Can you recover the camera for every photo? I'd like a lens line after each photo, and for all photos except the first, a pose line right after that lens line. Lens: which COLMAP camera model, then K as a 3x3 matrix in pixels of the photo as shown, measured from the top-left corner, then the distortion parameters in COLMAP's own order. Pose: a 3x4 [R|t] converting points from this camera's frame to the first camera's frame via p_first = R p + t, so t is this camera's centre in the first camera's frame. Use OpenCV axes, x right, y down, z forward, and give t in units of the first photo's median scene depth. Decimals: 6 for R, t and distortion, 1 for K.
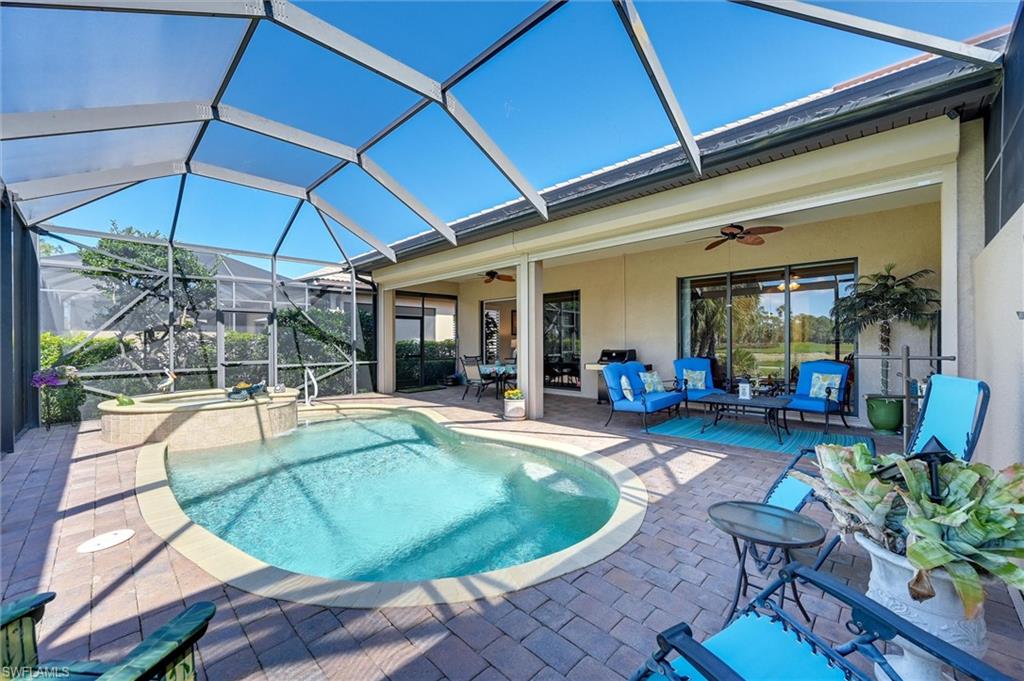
lens RADIAL K [[403.0, 0, 510.1], [0, 403.0, 341.9], [0, 0, 1]] dist [-0.001299, 0.000759]
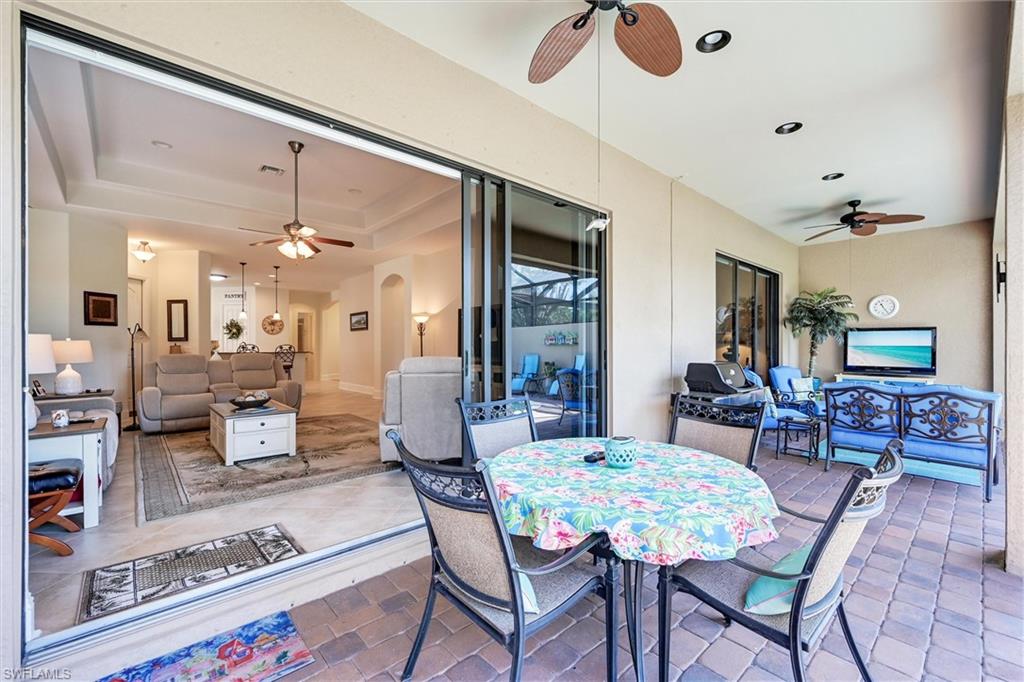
lens RADIAL K [[419.3, 0, 509.9], [0, 419.3, 344.9], [0, 0, 1]] dist [0.001121, -0.003178]
pose [[0.048194, 0.010519, 0.998783, -0.362332], [0.001683, 0.999942, -0.010612, 0.002090], [-0.998837, 0.002192, 0.048173, 1.660694]]
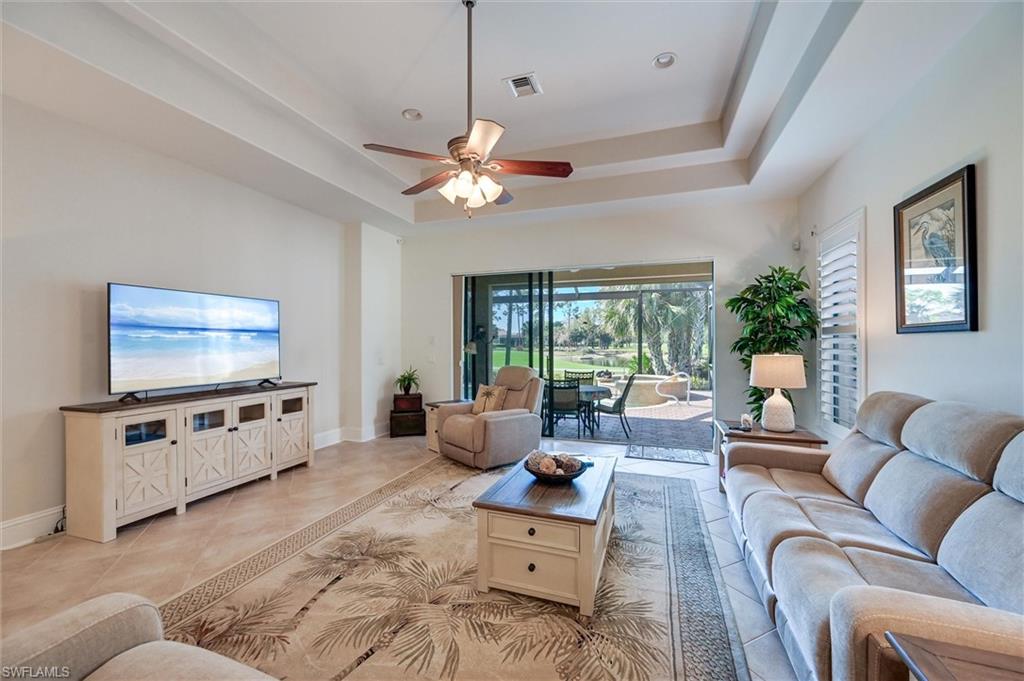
lens RADIAL K [[403.0, 0, 511.3], [0, 403.0, 339.8], [0, 0, 1]] dist [-0.001299, 0.000759]
pose [[-0.901498, 0.004374, -0.432761, 0.597091], [0.006330, 0.999975, -0.003081, -0.038925], [0.432737, -0.005517, -0.901503, 2.525247]]
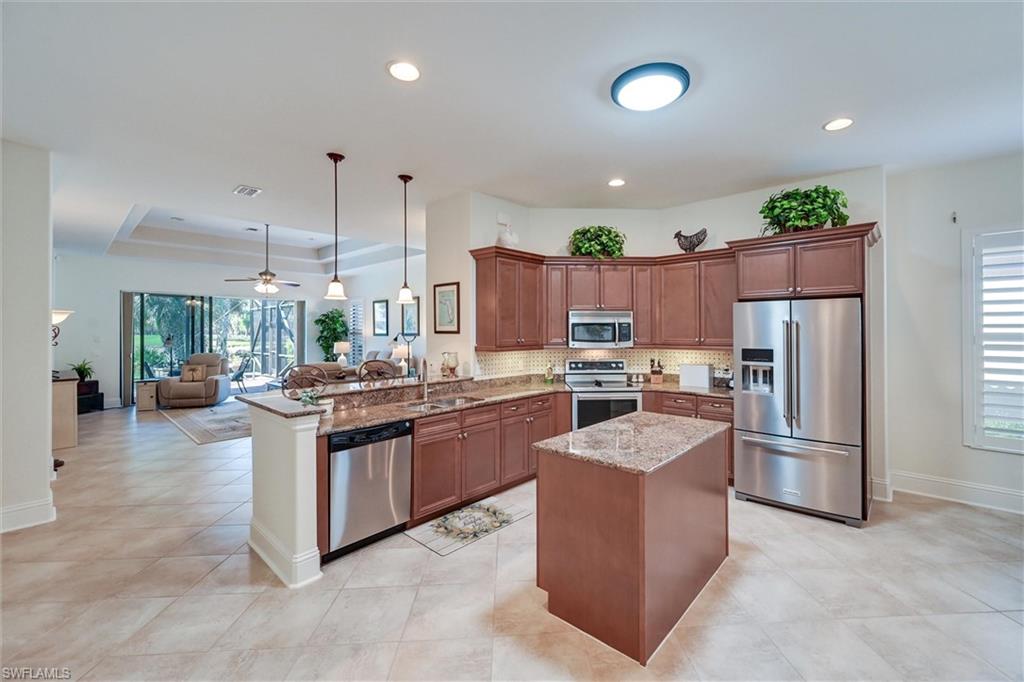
lens RADIAL K [[419.3, 0, 535.1], [0, 419.3, 326.8], [0, 0, 1]] dist [0.001121, -0.003178]
pose [[0.061554, -0.002161, -0.998101, 1.791126], [0.004578, 0.999988, -0.001882, -0.074643], [0.998093, -0.004453, 0.061563, 2.869144]]
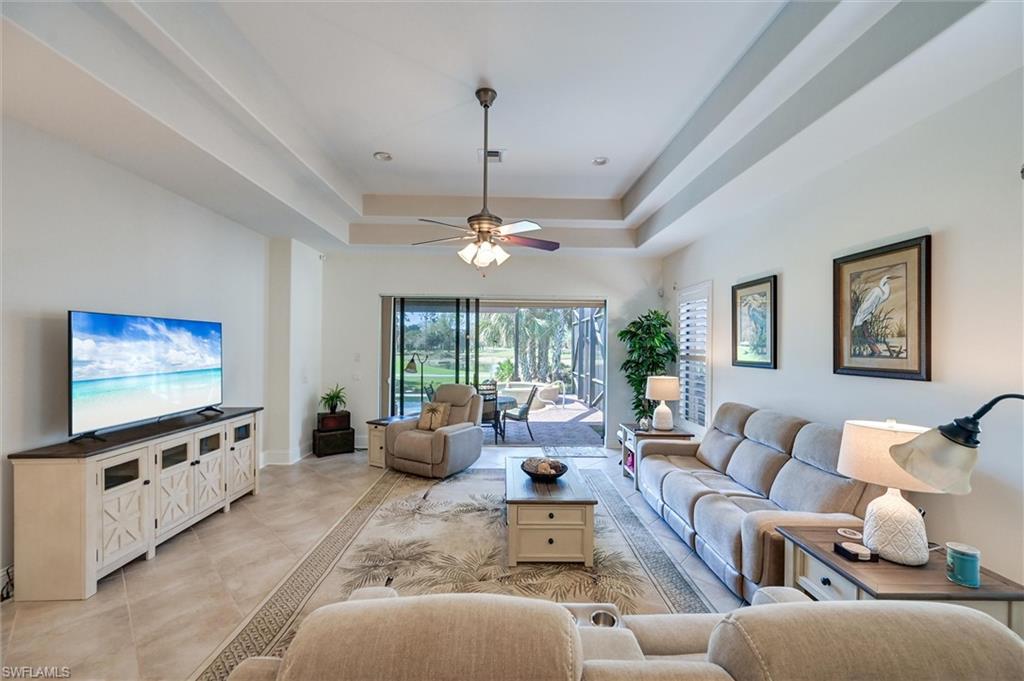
lens RADIAL K [[403.0, 0, 511.3], [0, 403.0, 344.5], [0, 0, 1]] dist [-0.001299, 0.000759]
pose [[-0.691084, -0.004235, -0.722762, 0.811418], [-0.006662, 0.999978, 0.000511, -0.079833], [0.722744, 0.005168, -0.691097, 2.519221]]
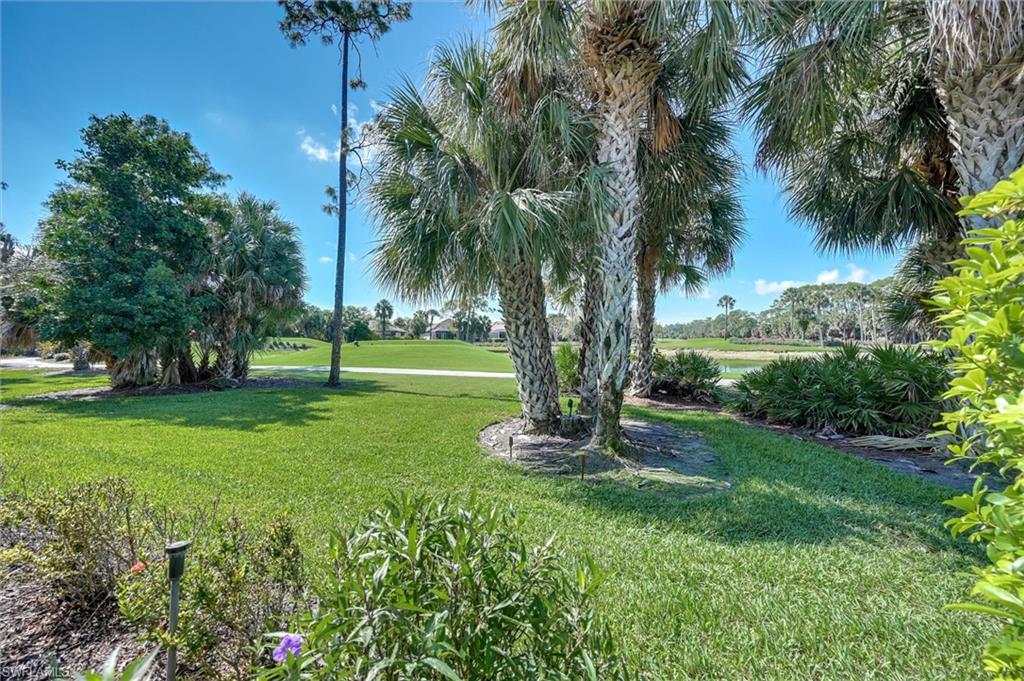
lens RADIAL K [[403.0, 0, 510.2], [0, 403.0, 340.2], [0, 0, 1]] dist [-0.001299, 0.000759]
pose [[-0.927478, 0.010030, -0.373743, -1.368030], [0.007753, 0.999941, 0.007594, 0.046860], [0.373797, 0.004145, -0.927501, 1.223938]]
